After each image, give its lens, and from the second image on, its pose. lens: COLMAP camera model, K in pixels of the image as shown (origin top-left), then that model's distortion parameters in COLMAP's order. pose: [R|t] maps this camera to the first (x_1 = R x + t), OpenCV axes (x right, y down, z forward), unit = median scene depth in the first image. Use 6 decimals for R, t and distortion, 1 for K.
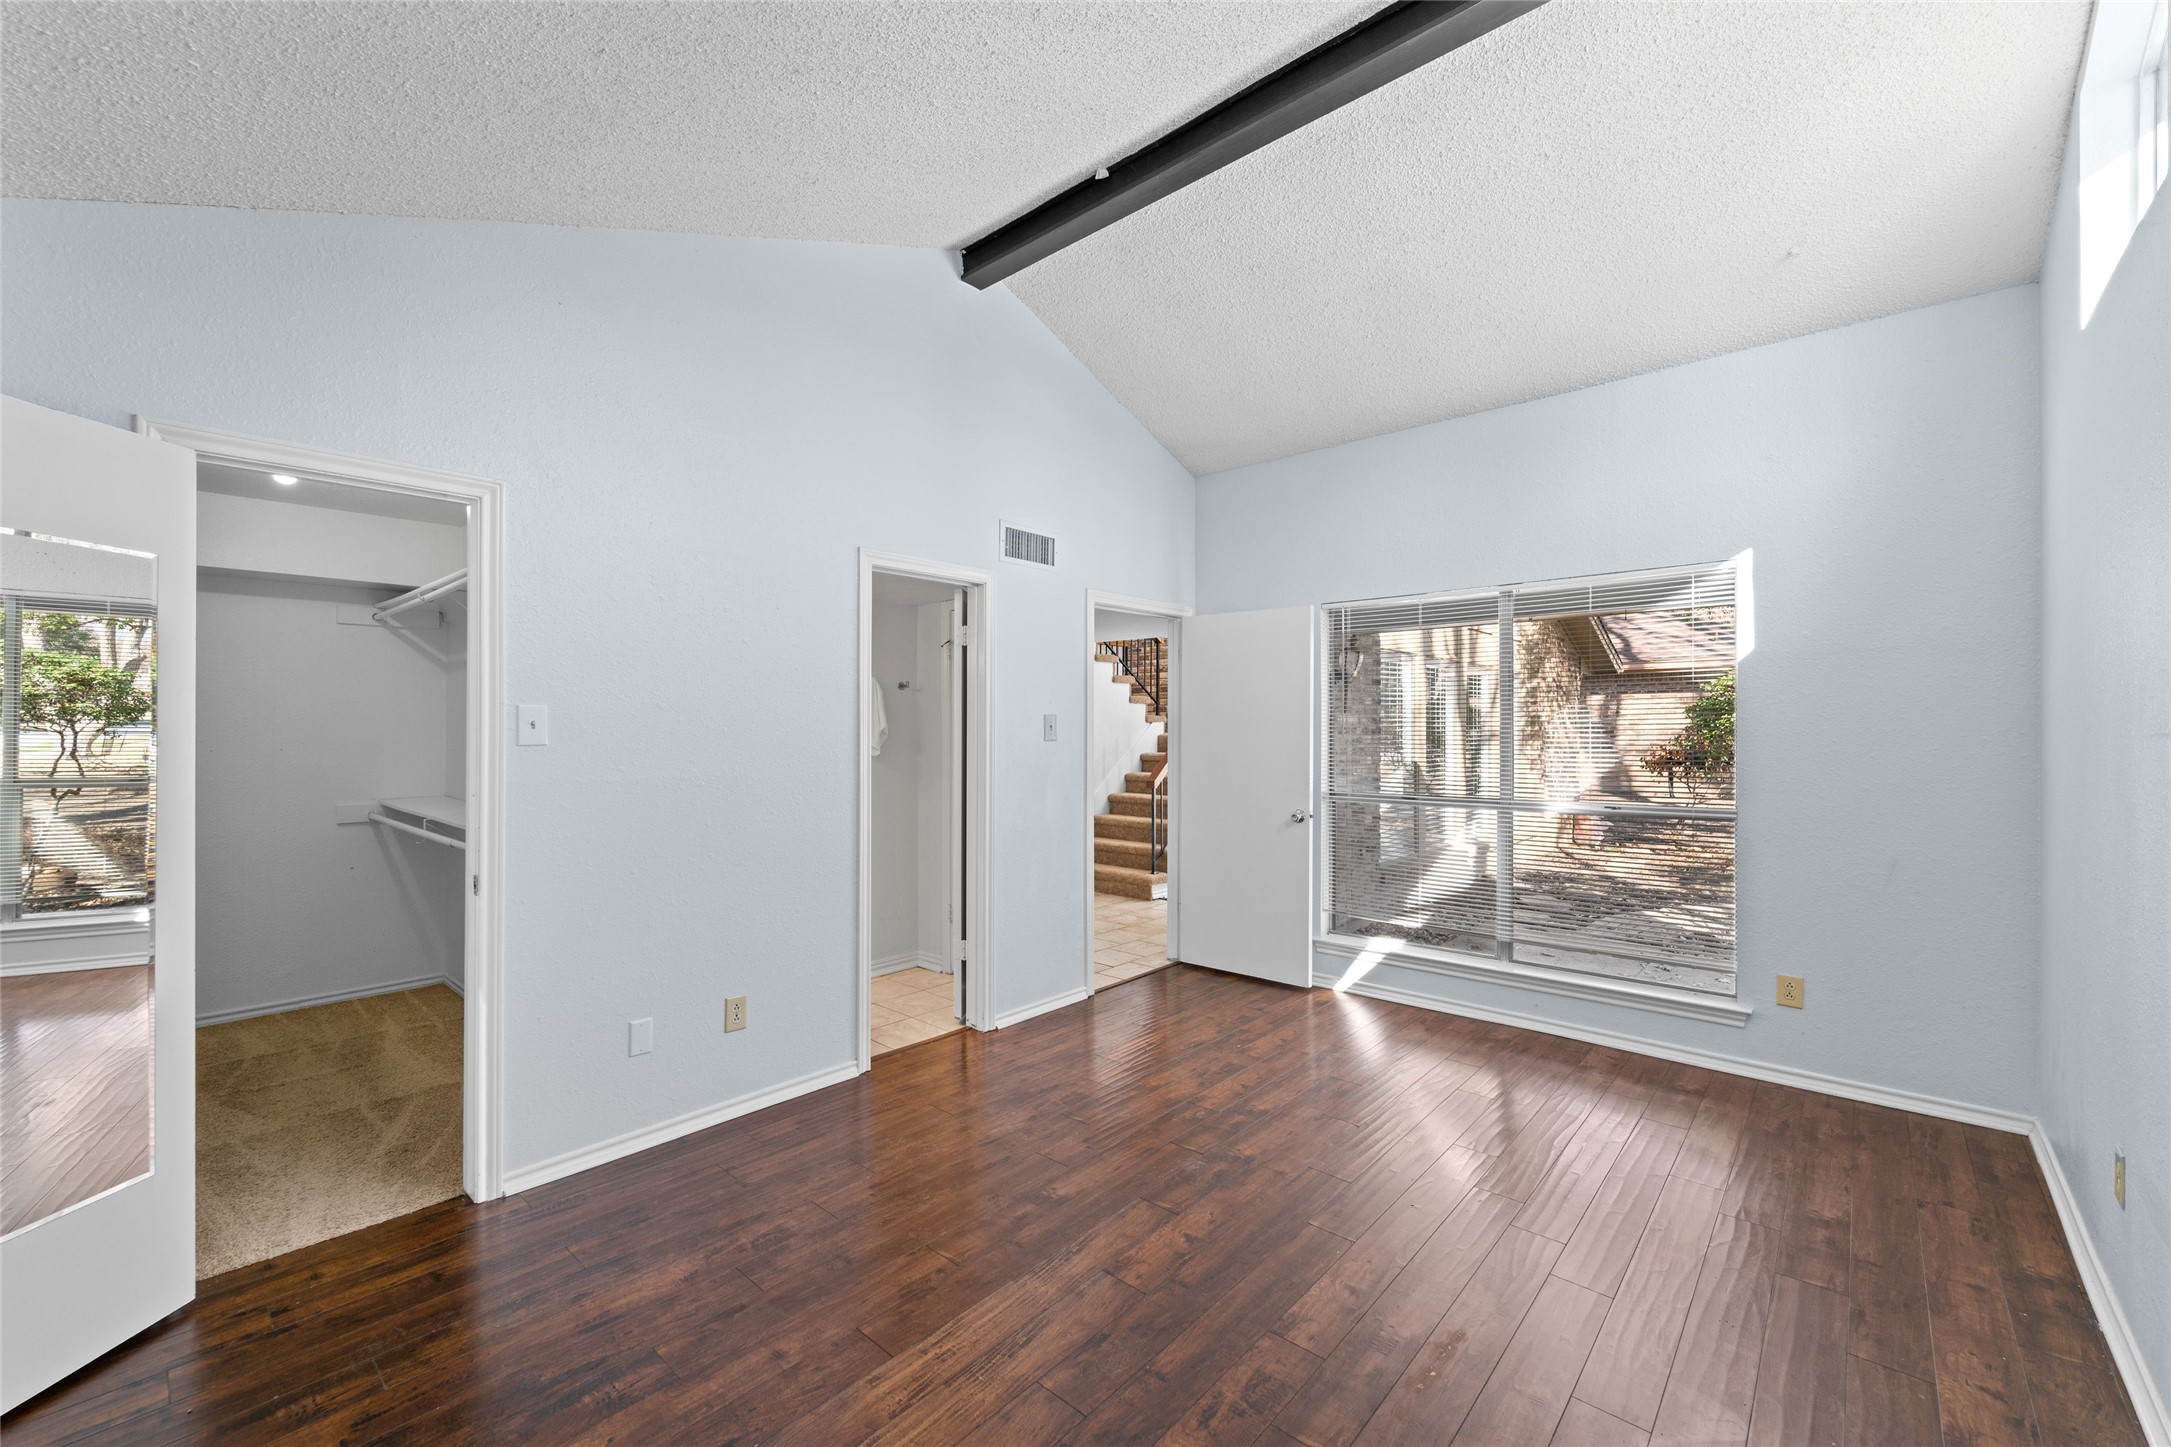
lens RADIAL K [[872.0, 0, 1089.1], [0, 872.0, 737.6], [0, 0, 1]] dist [0.002448, -0.000325]
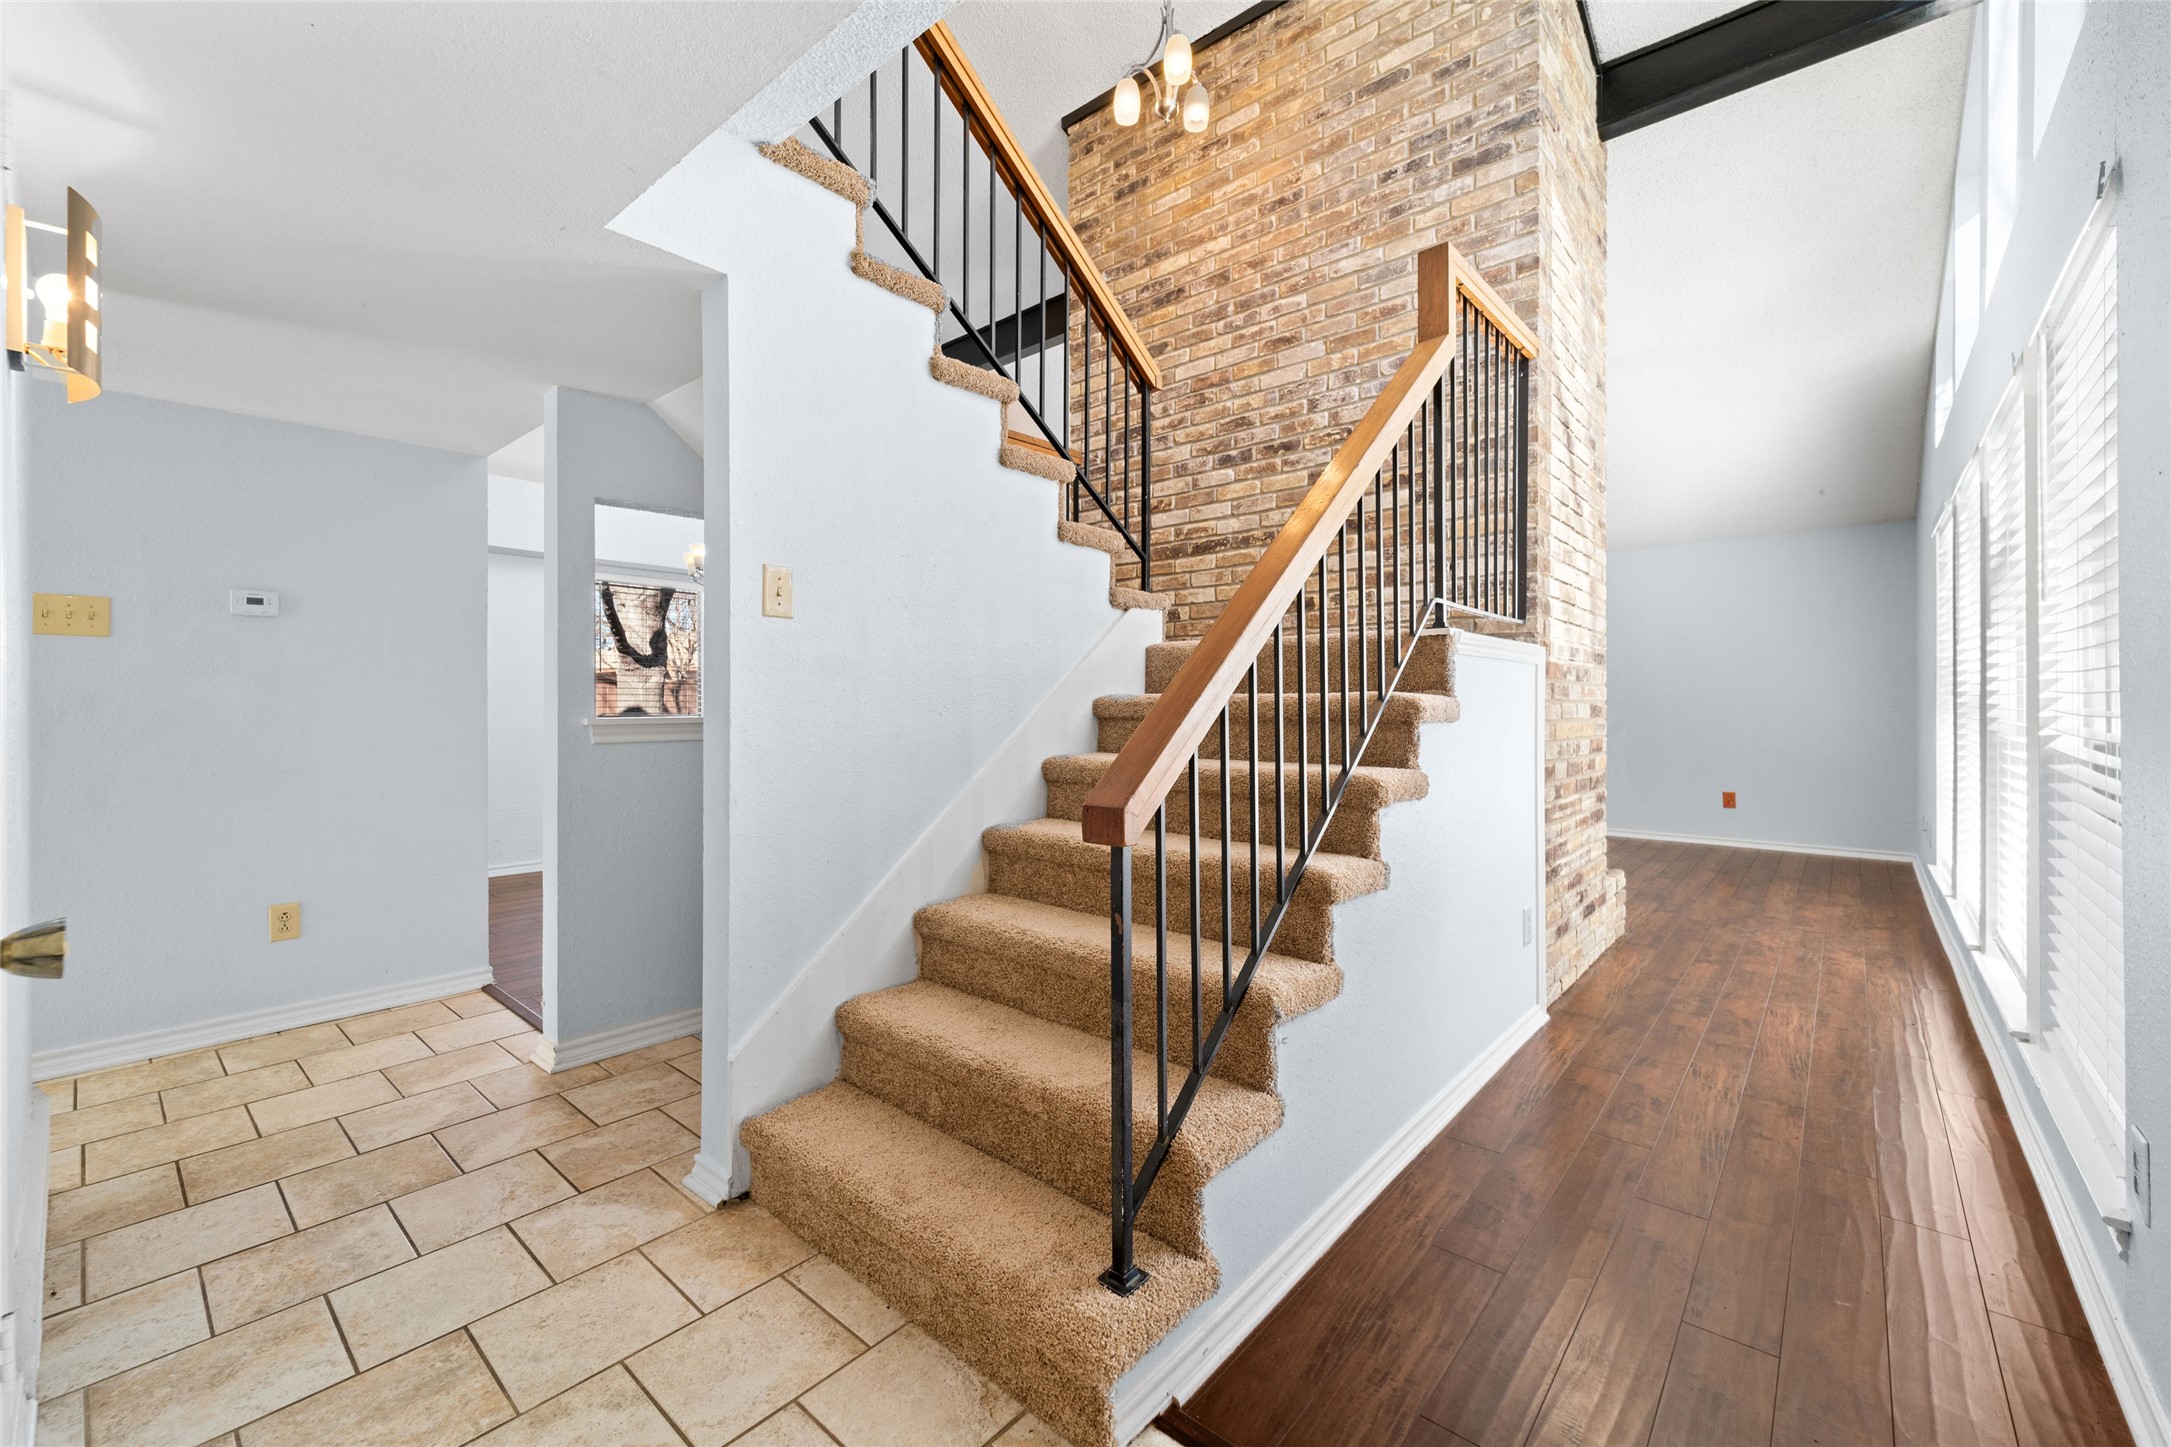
lens RADIAL K [[872.0, 0, 1085.3], [0, 872.0, 702.0], [0, 0, 1]] dist [0.002448, -0.000325]
pose [[0.999920, -0.003226, 0.012209, 0.051109], [0.003093, 0.999936, 0.010871, 0.016705], [-0.012244, -0.010832, 0.999866, 0.661840]]
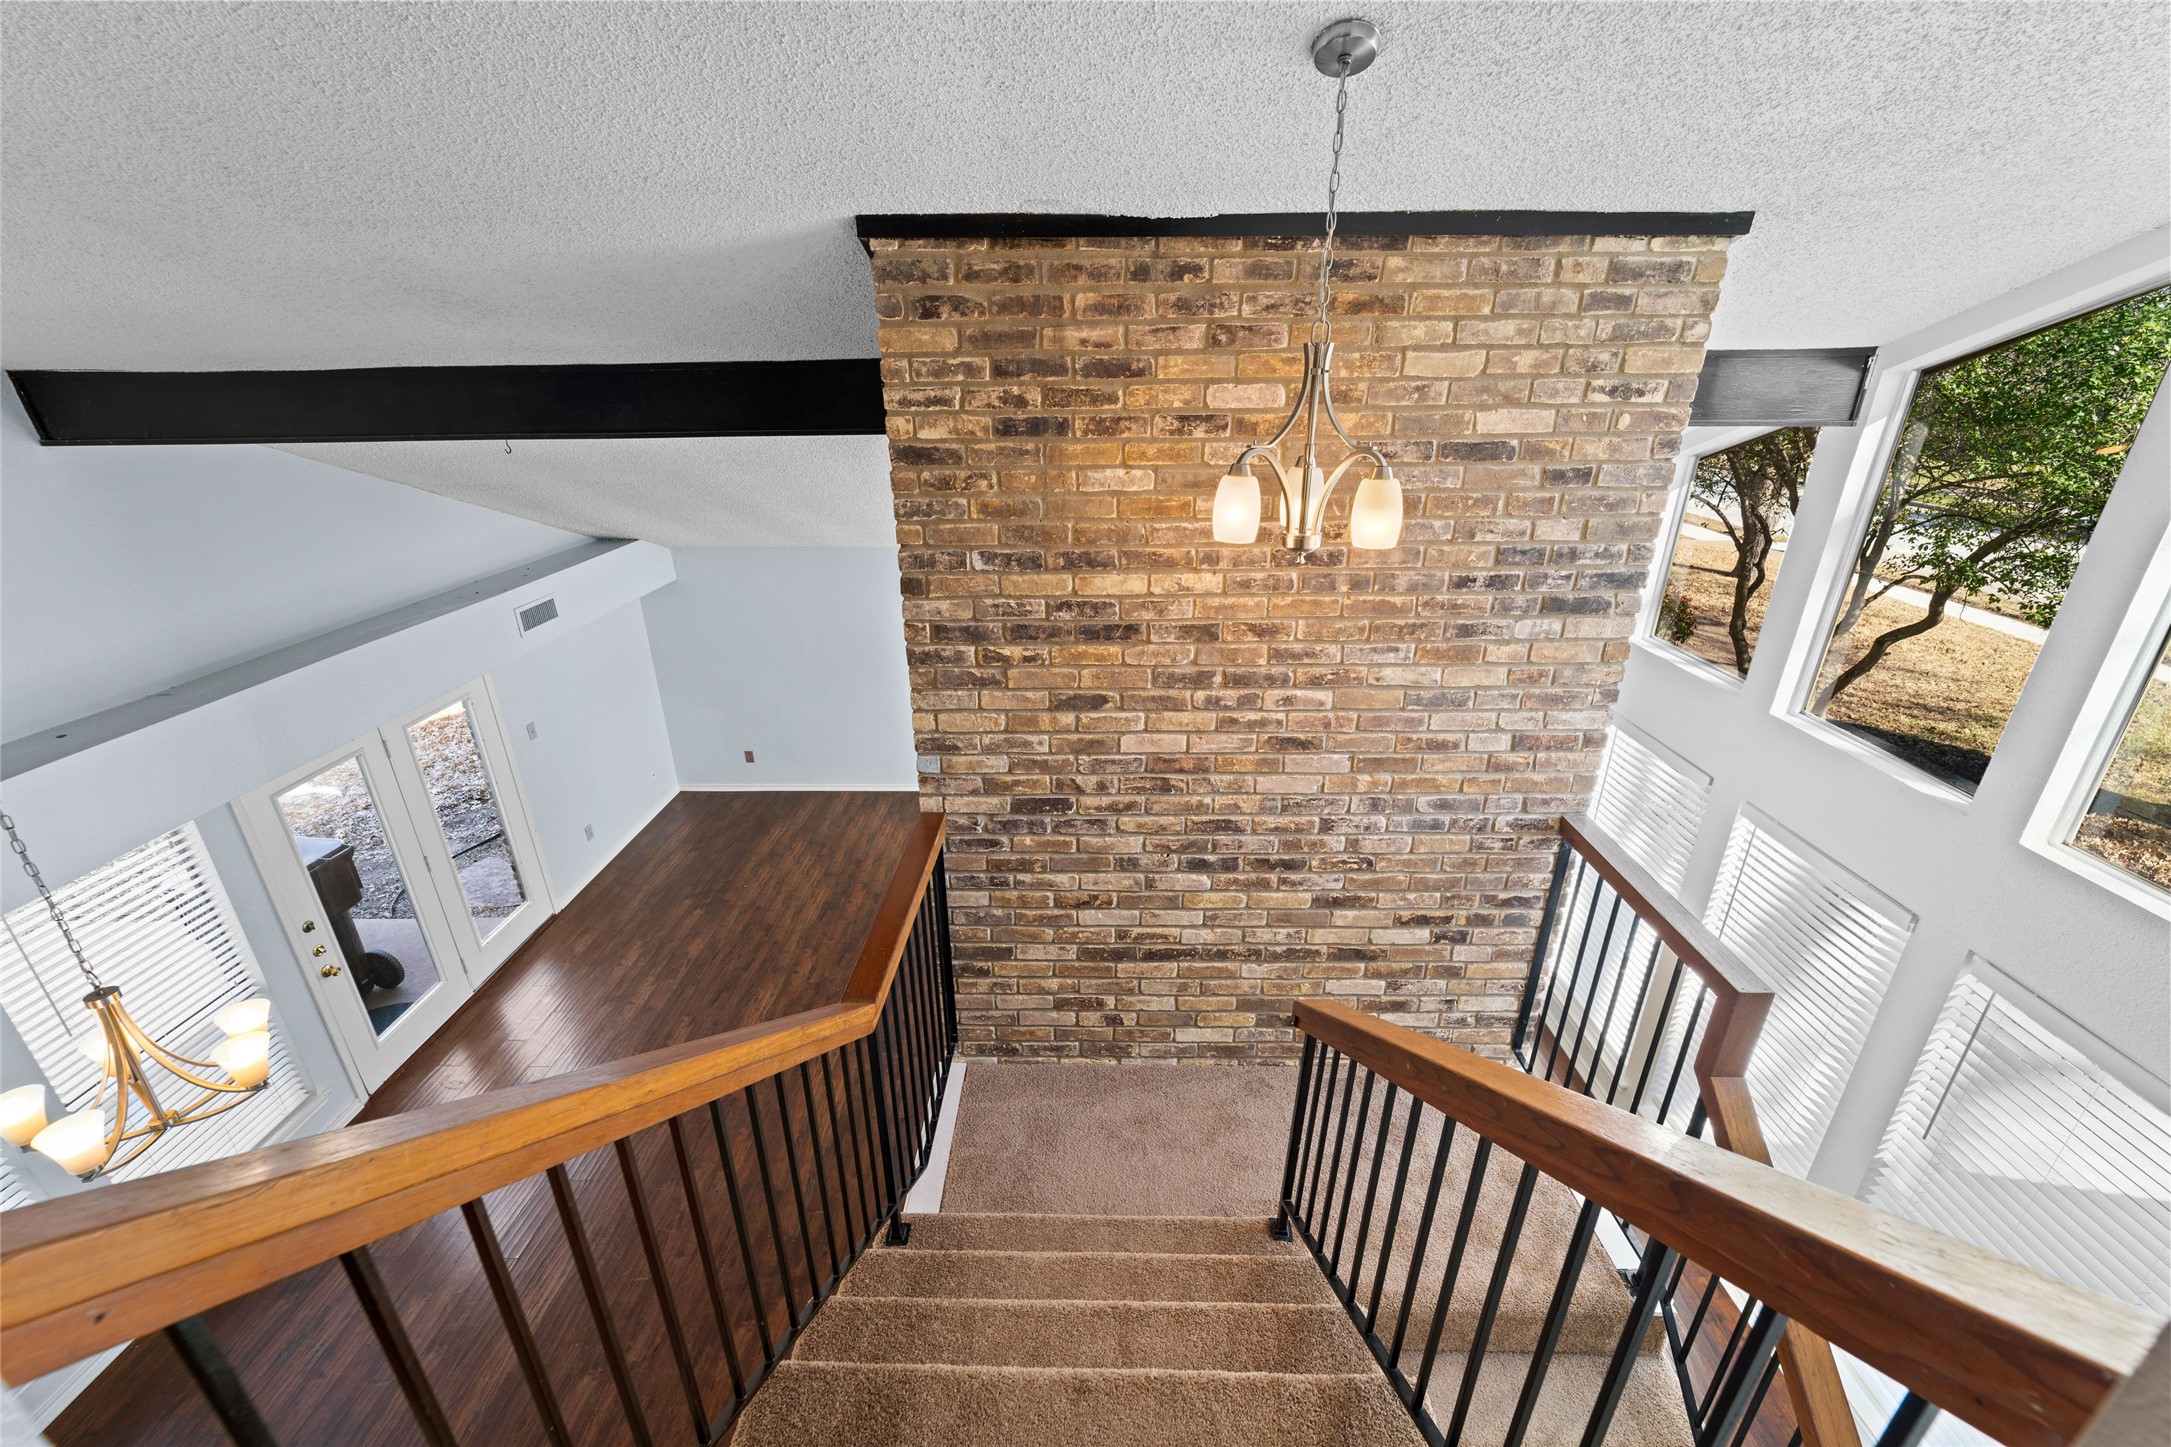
lens RADIAL K [[872.0, 0, 1085.3], [0, 872.0, 741.9], [0, 0, 1]] dist [0.002448, -0.000325]
pose [[0.760361, -0.258436, 0.595870, -0.051198], [0.001993, 0.918353, 0.395758, -0.190503], [-0.649497, -0.299732, 0.698795, 0.836613]]
